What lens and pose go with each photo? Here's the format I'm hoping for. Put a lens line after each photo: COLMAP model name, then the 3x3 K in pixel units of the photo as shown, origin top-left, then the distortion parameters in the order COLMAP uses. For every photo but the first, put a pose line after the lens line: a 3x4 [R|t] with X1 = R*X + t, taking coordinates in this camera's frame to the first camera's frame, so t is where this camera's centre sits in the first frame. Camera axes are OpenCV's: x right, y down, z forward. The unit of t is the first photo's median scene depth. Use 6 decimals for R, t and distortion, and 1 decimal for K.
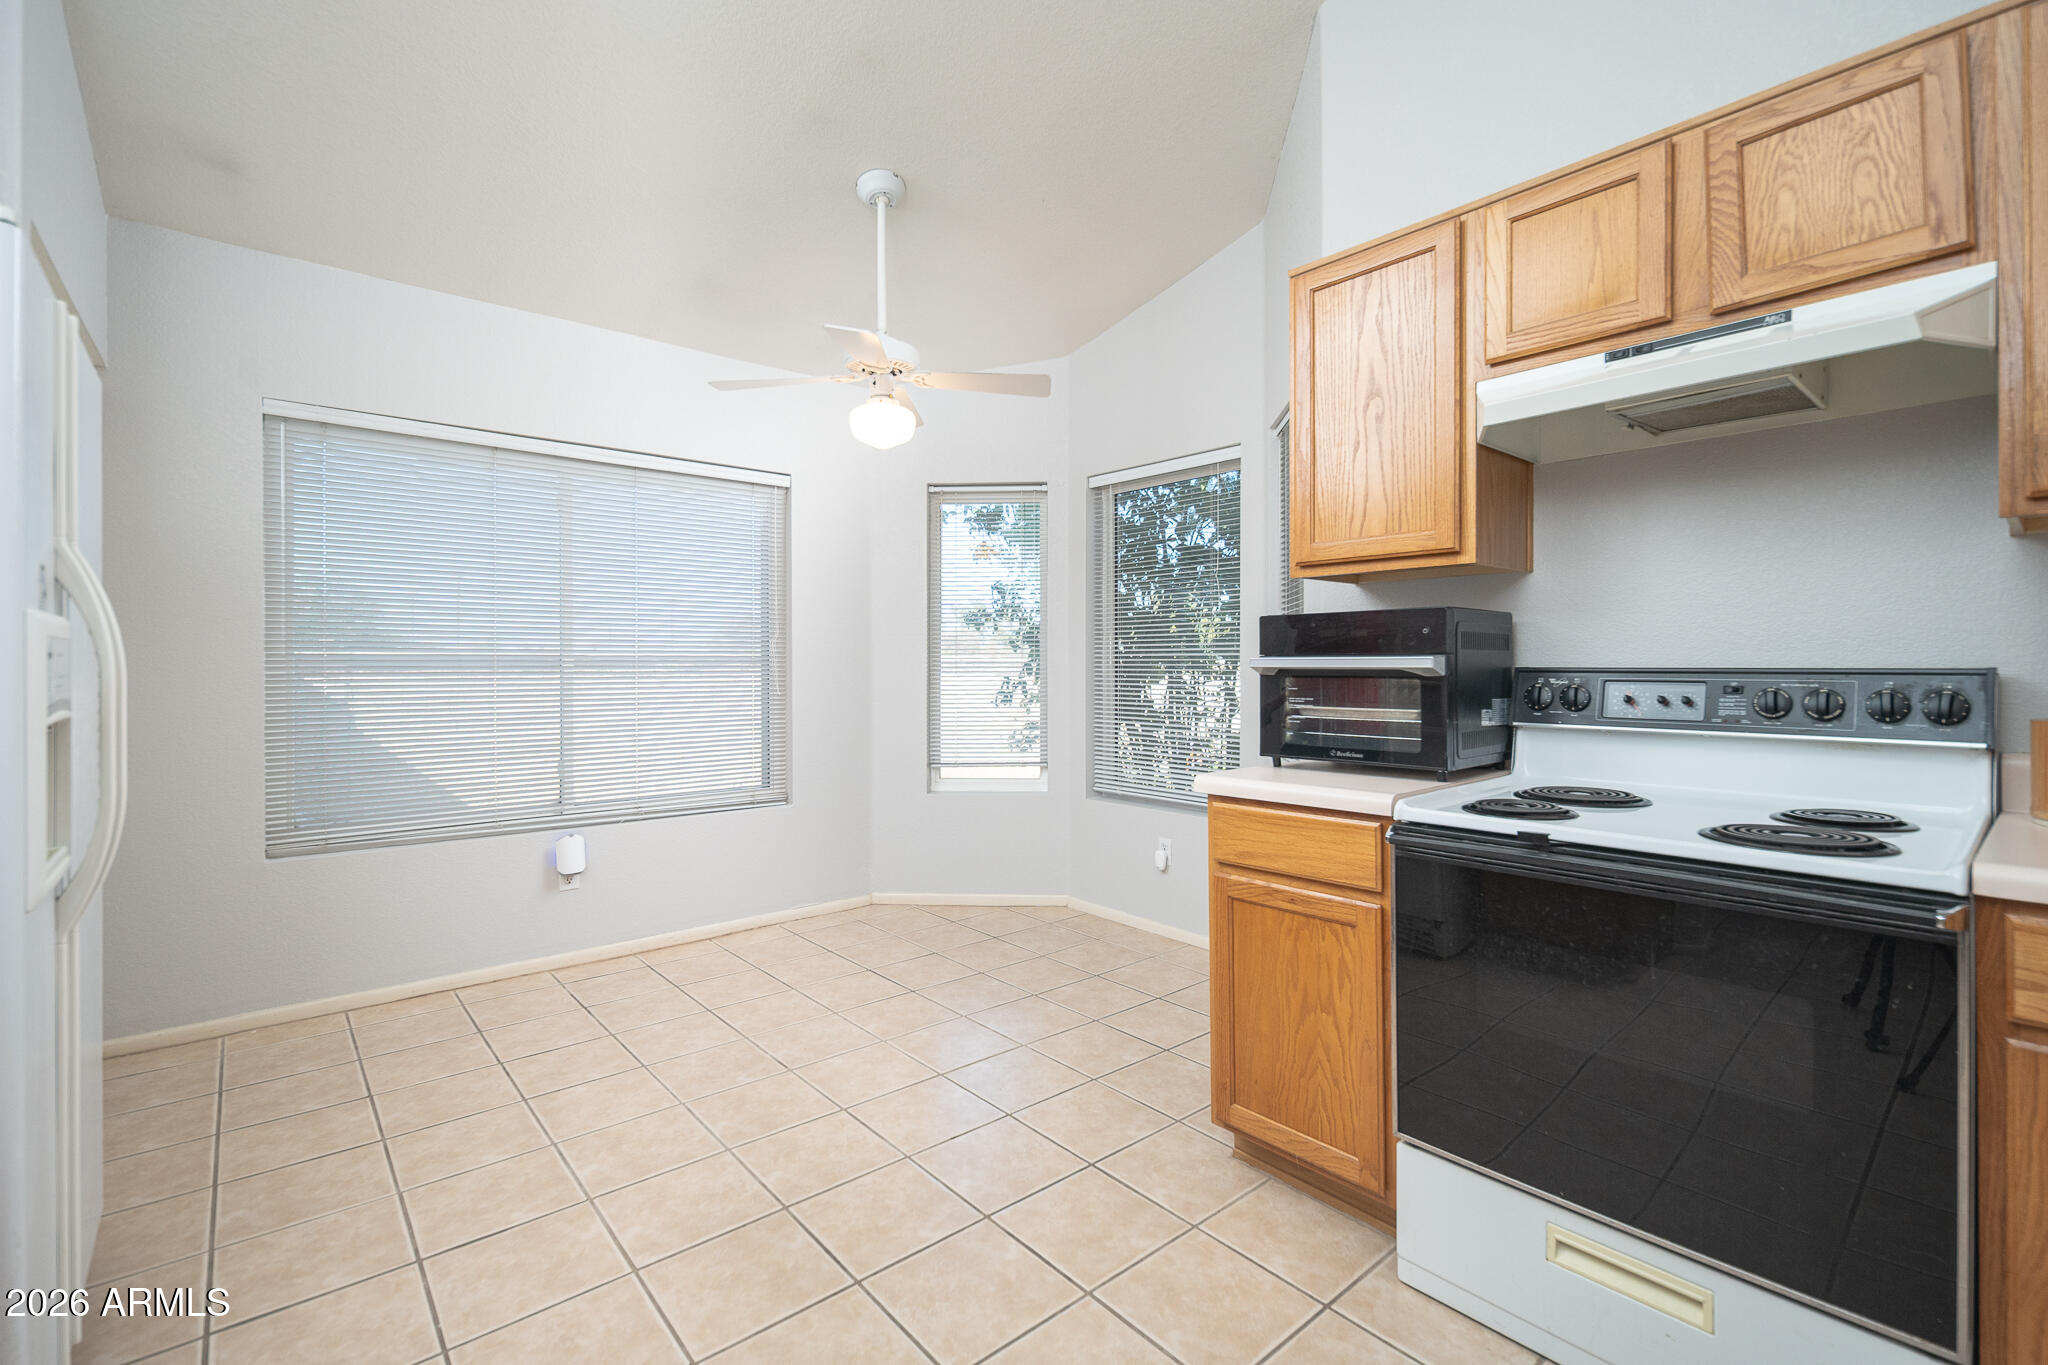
lens RADIAL K [[910.3, 0, 1033.2], [0, 910.3, 657.1], [0, 0, 1]] dist [-0.009254, -0.000618]
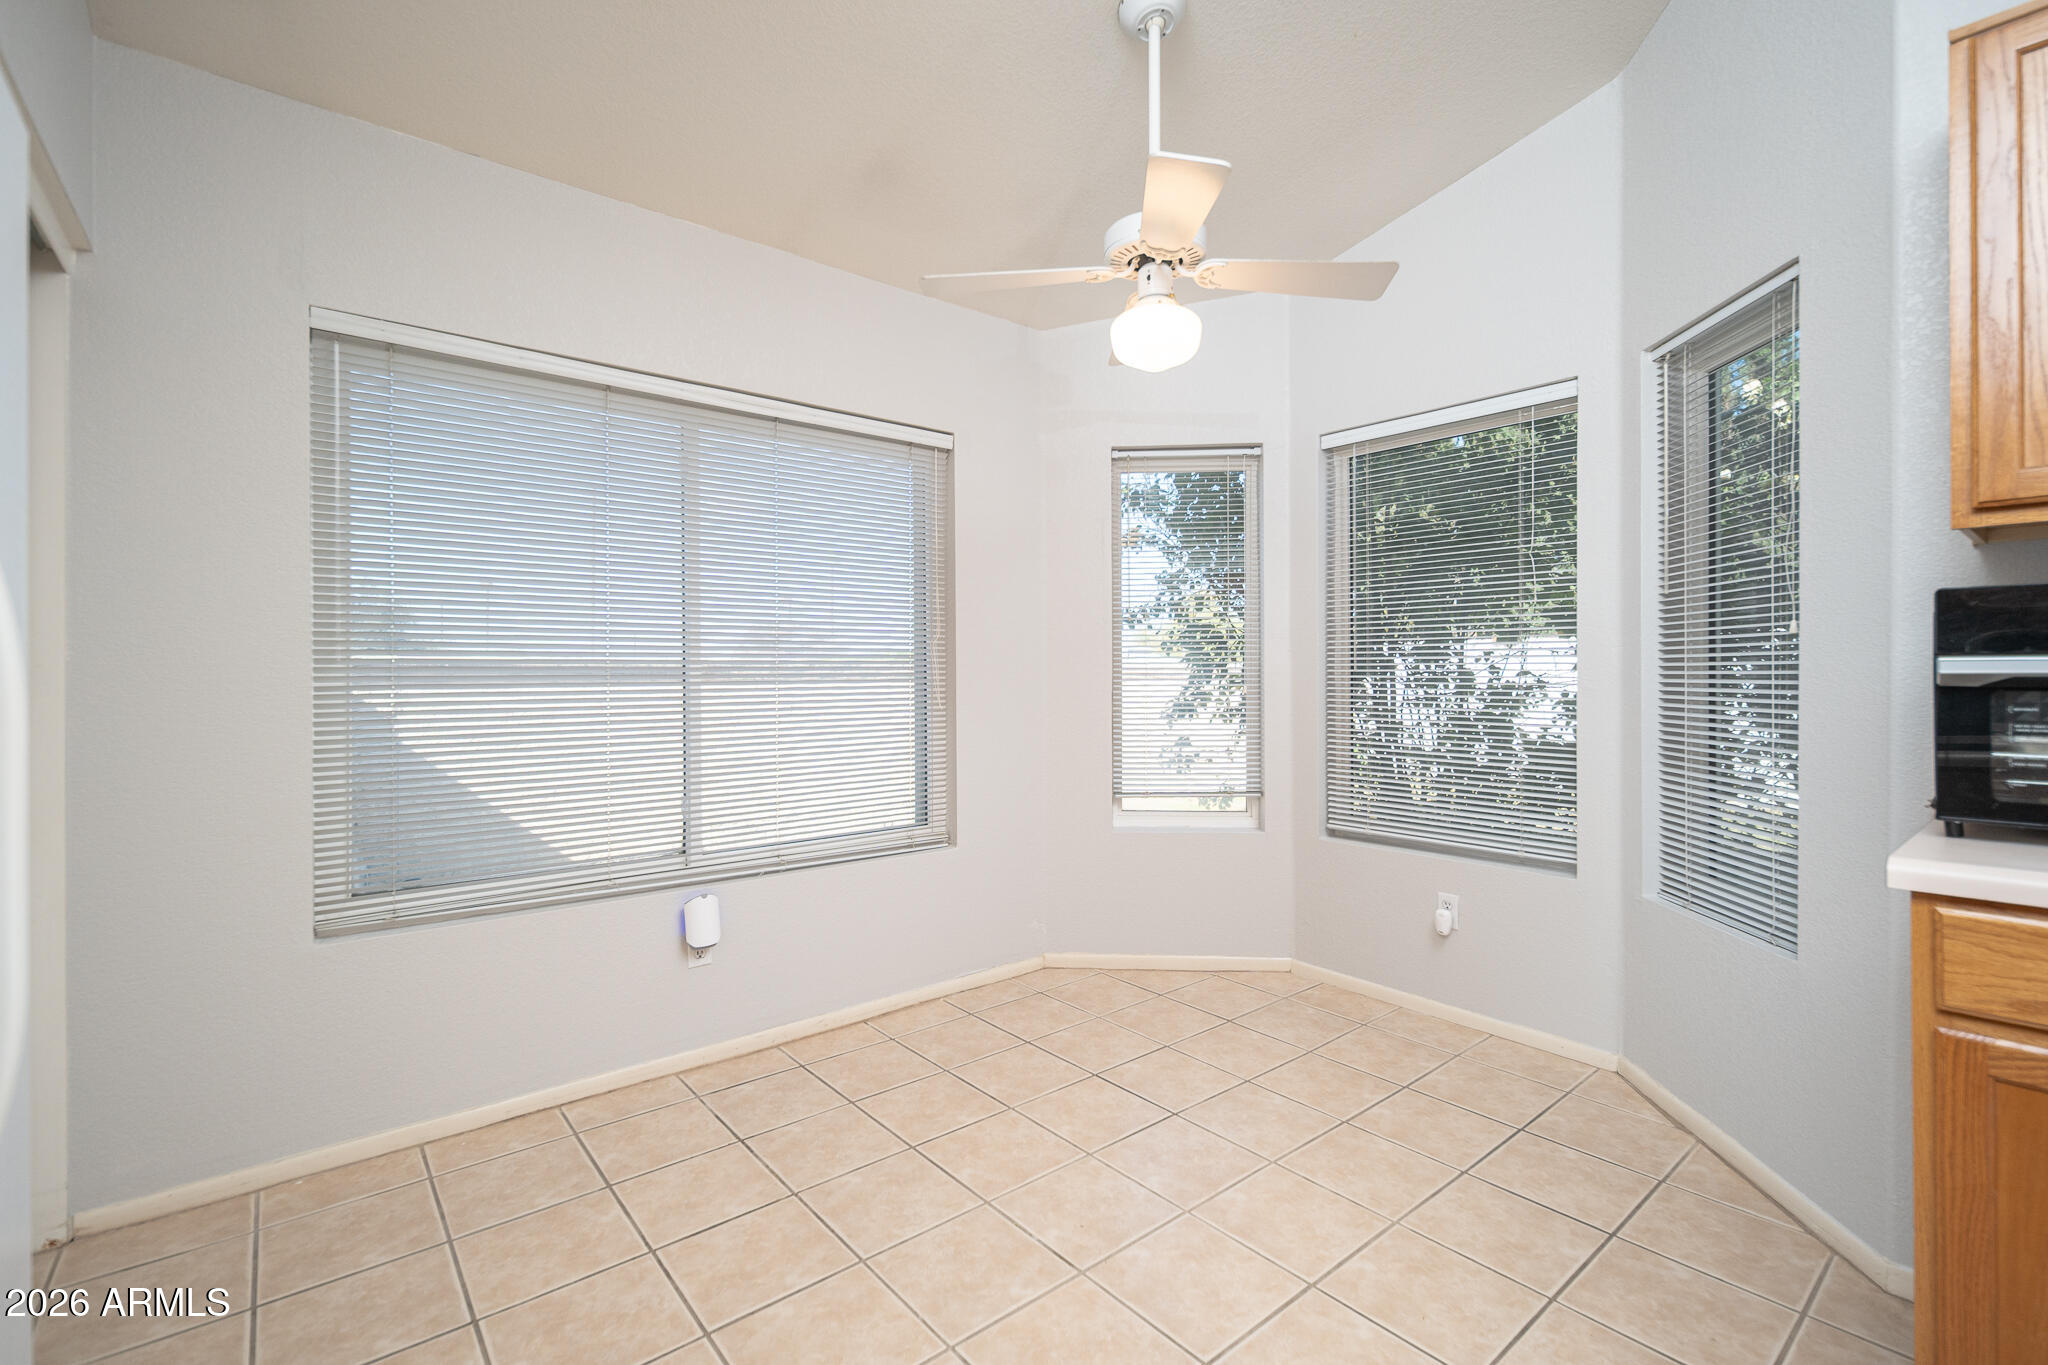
lens RADIAL K [[910.3, 0, 1032.9], [0, 910.3, 665.7], [0, 0, 1]] dist [-0.009254, -0.000618]
pose [[0.999661, -0.005055, -0.025554, -0.198272], [0.005120, 0.999984, 0.002492, 0.000684], [0.025541, -0.002622, 0.999670, 0.227290]]
